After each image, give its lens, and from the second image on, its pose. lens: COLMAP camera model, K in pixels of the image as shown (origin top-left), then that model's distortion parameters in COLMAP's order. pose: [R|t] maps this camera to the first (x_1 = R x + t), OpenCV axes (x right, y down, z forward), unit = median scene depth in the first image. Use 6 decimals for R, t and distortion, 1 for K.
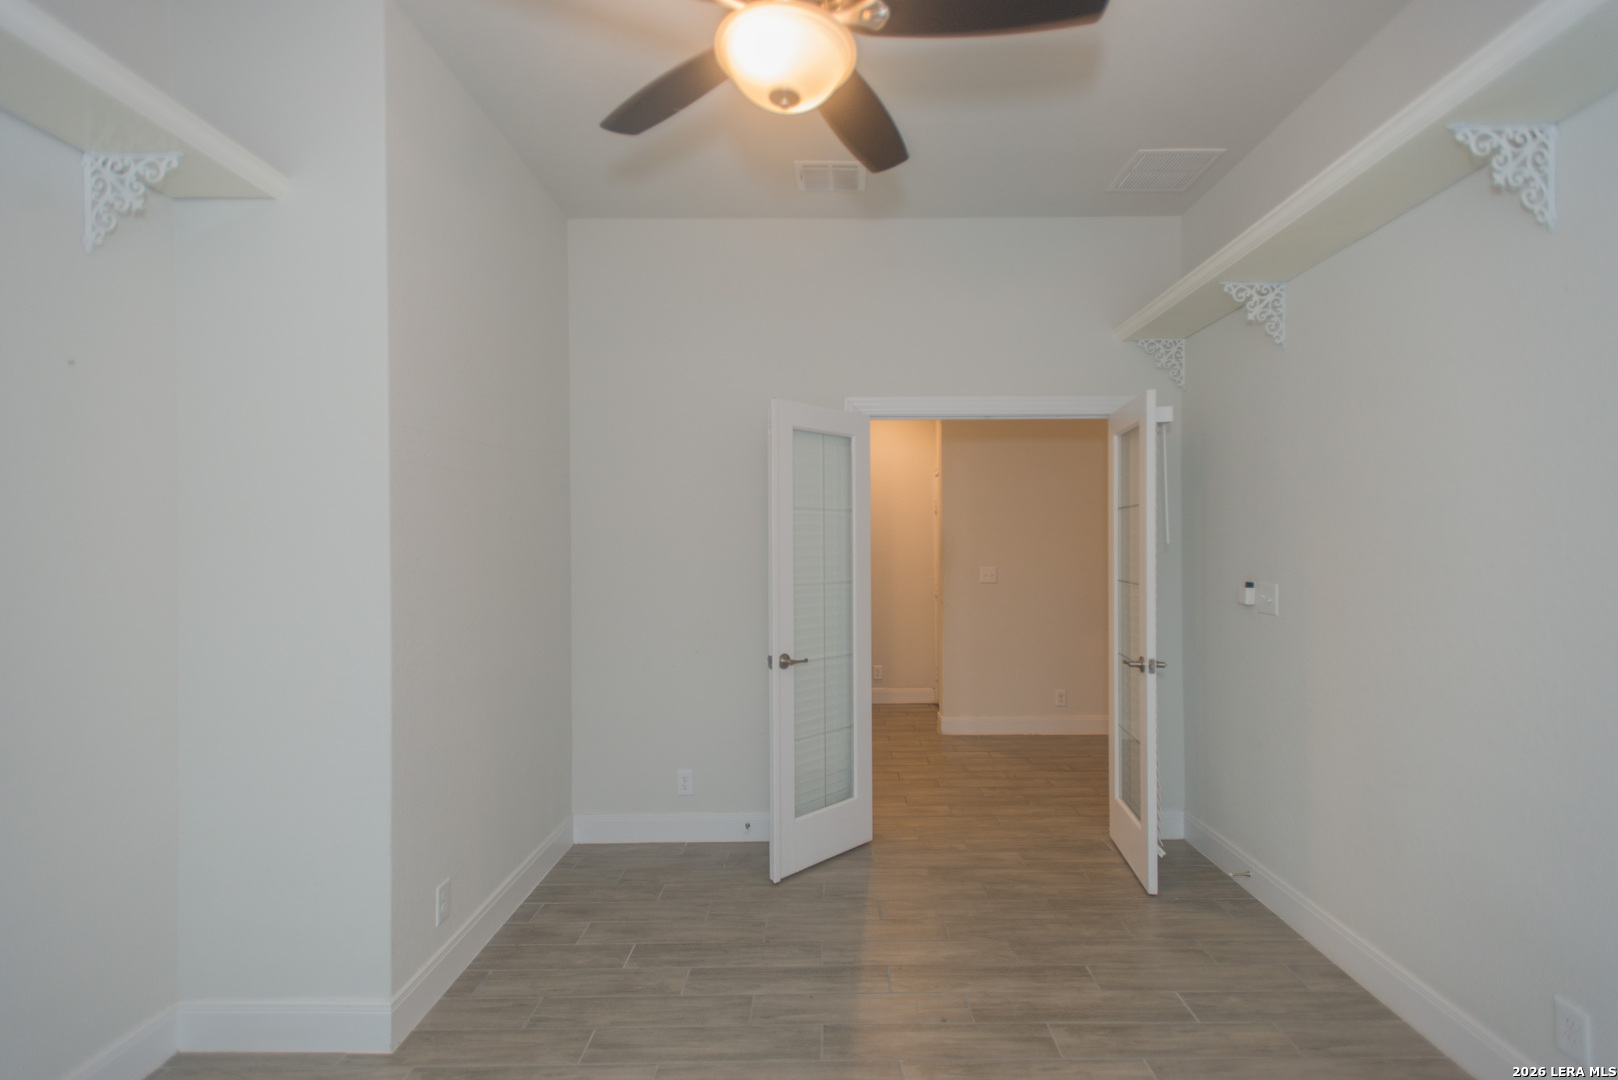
lens RADIAL K [[704.8, 0, 808.9], [0, 704.8, 544.7], [0, 0, 1]] dist [0.010441, -0.002677]
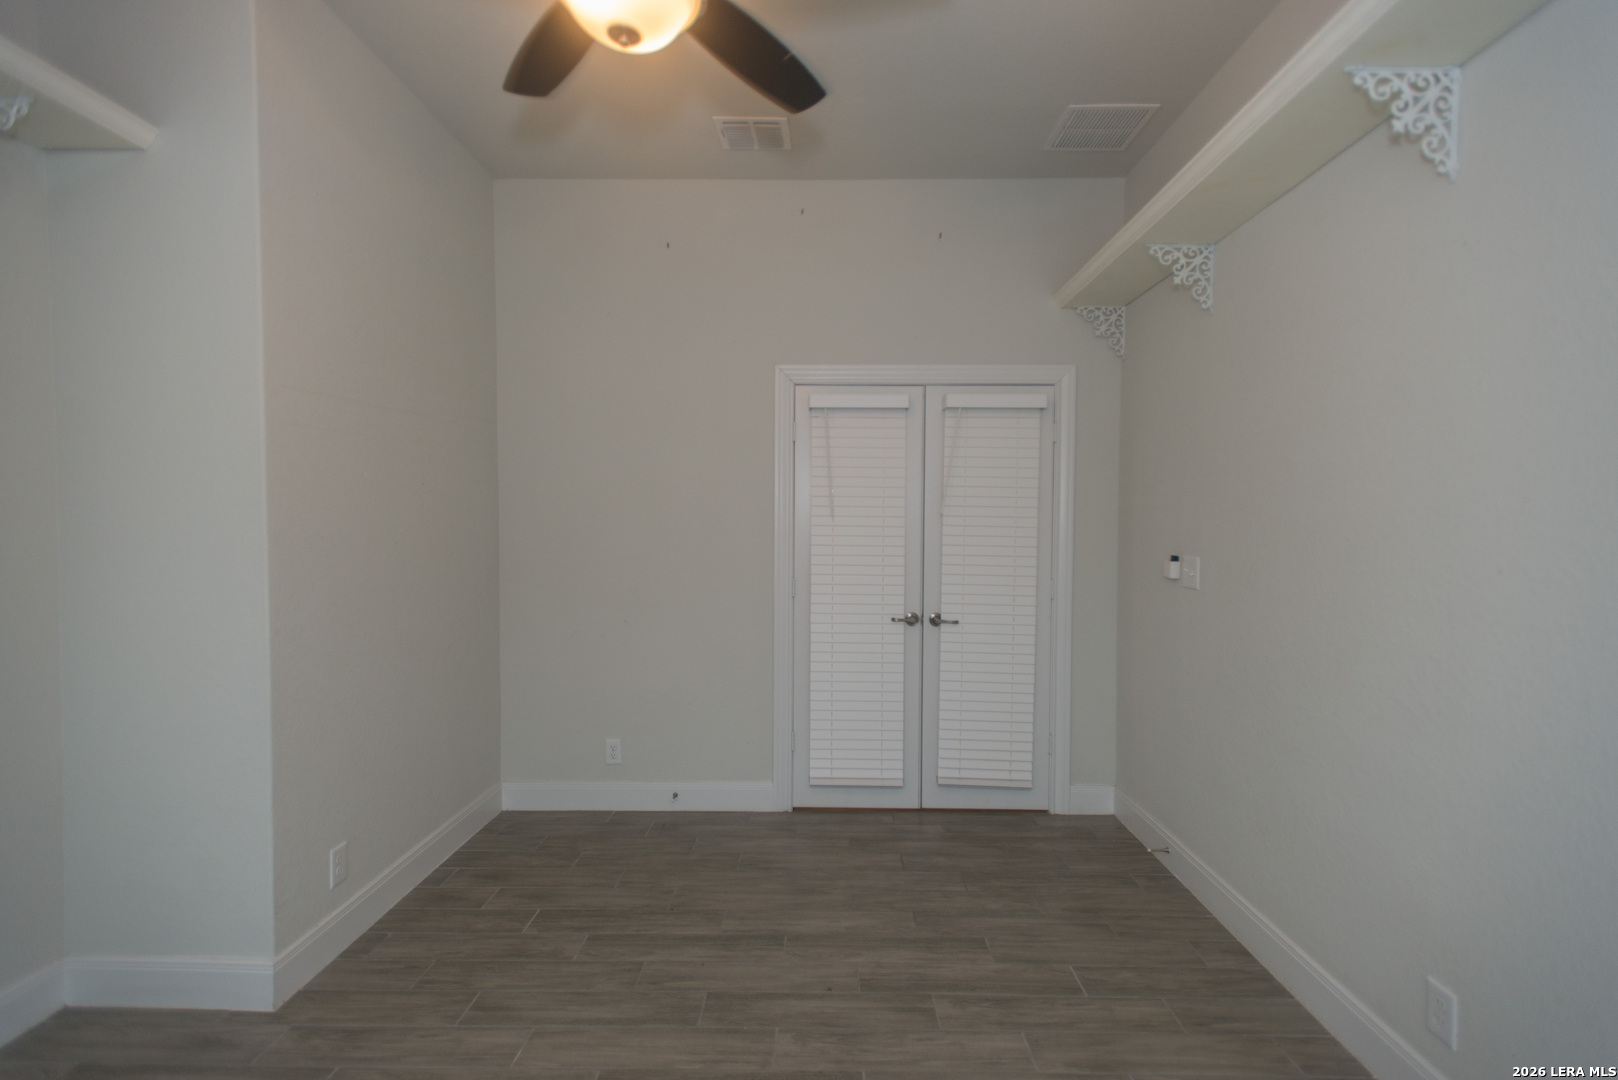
lens RADIAL K [[704.8, 0, 778.6], [0, 704.8, 540.7], [0, 0, 1]] dist [0.010441, -0.002677]
pose [[0.999841, 0.009227, -0.015243, 0.133896], [-0.008777, 0.999531, 0.029331, 0.012175], [0.015506, -0.029193, 0.999454, 0.022863]]
